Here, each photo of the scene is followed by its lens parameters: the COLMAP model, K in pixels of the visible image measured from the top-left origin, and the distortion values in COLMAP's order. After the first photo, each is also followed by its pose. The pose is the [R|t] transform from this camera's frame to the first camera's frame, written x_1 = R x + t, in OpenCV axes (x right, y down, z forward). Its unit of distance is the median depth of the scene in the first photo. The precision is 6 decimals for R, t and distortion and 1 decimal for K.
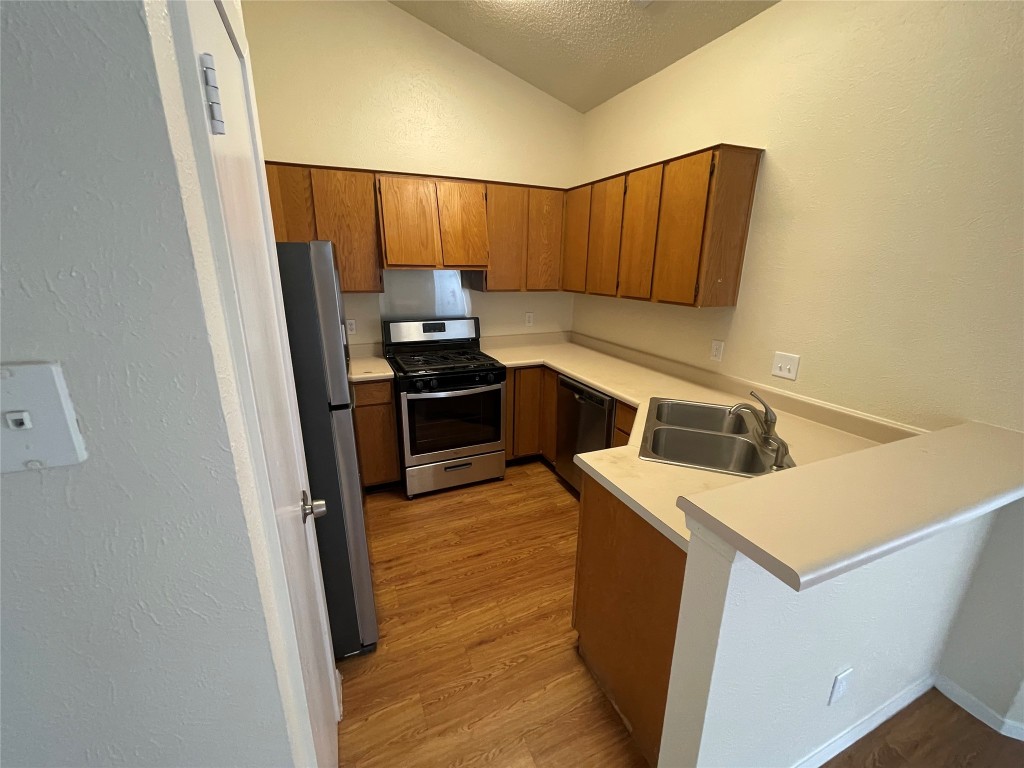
lens RADIAL K [[413.0, 0, 509.2], [0, 413.0, 388.5], [0, 0, 1]] dist [-0.008755, -0.000216]
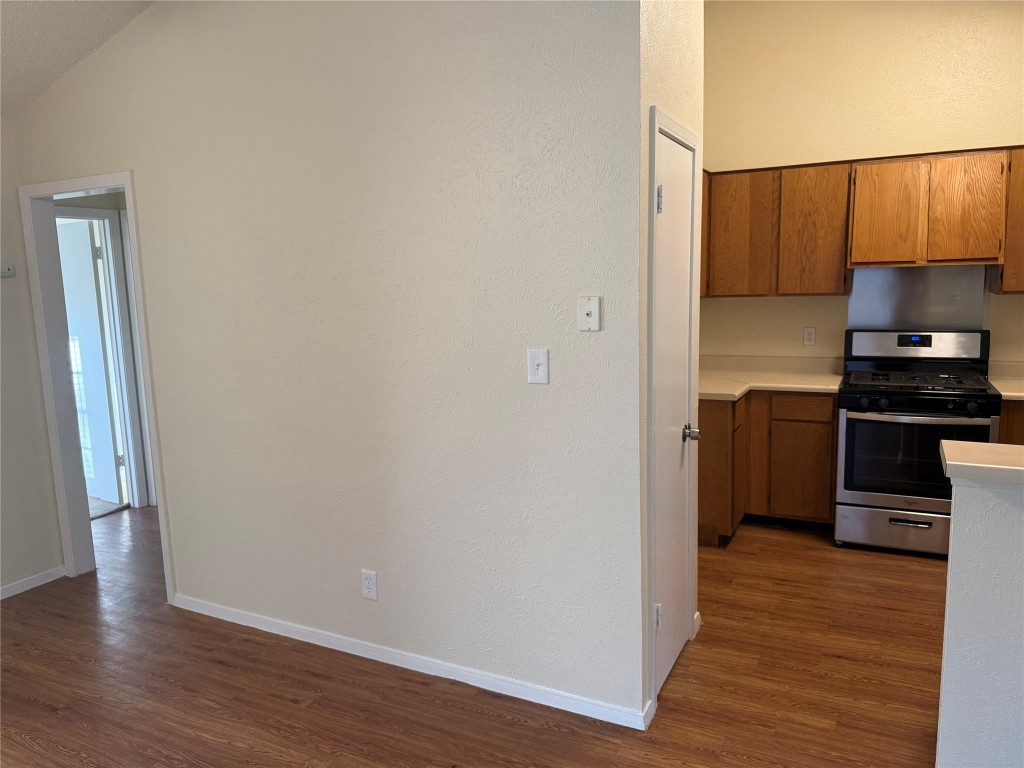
lens RADIAL K [[726.8, 0, 512.5], [0, 726.8, 385.9], [0, 0, 1]] dist [-0.002003, -0.003886]
pose [[0.641111, 0.083493, -0.762893, 0.429023], [-0.185396, 0.981472, -0.048385, 0.156661], [0.744718, 0.172458, 0.644711, -0.461617]]
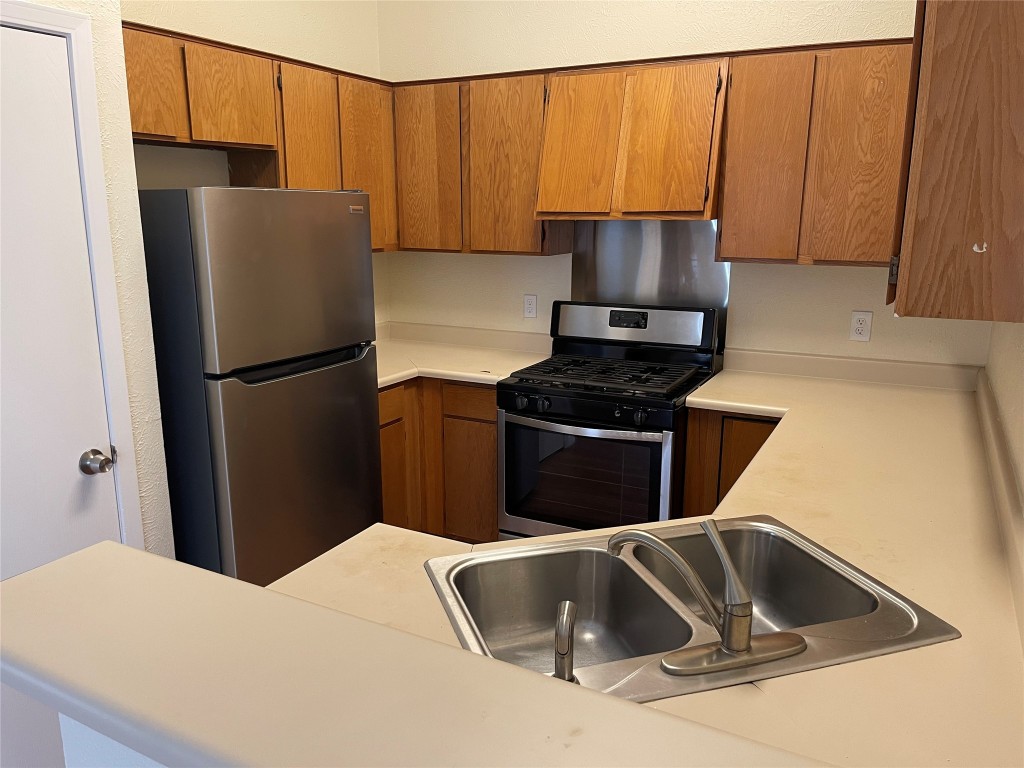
lens RADIAL K [[778.1, 0, 511.8], [0, 778.1, 380.2], [0, 0, 1]] dist [0.060250, -0.000678]
pose [[0.633700, 0.156529, -0.757577, 0.637925], [-0.215891, 0.976189, 0.021109, -0.061452], [0.742843, 0.150178, 0.652404, 0.215116]]
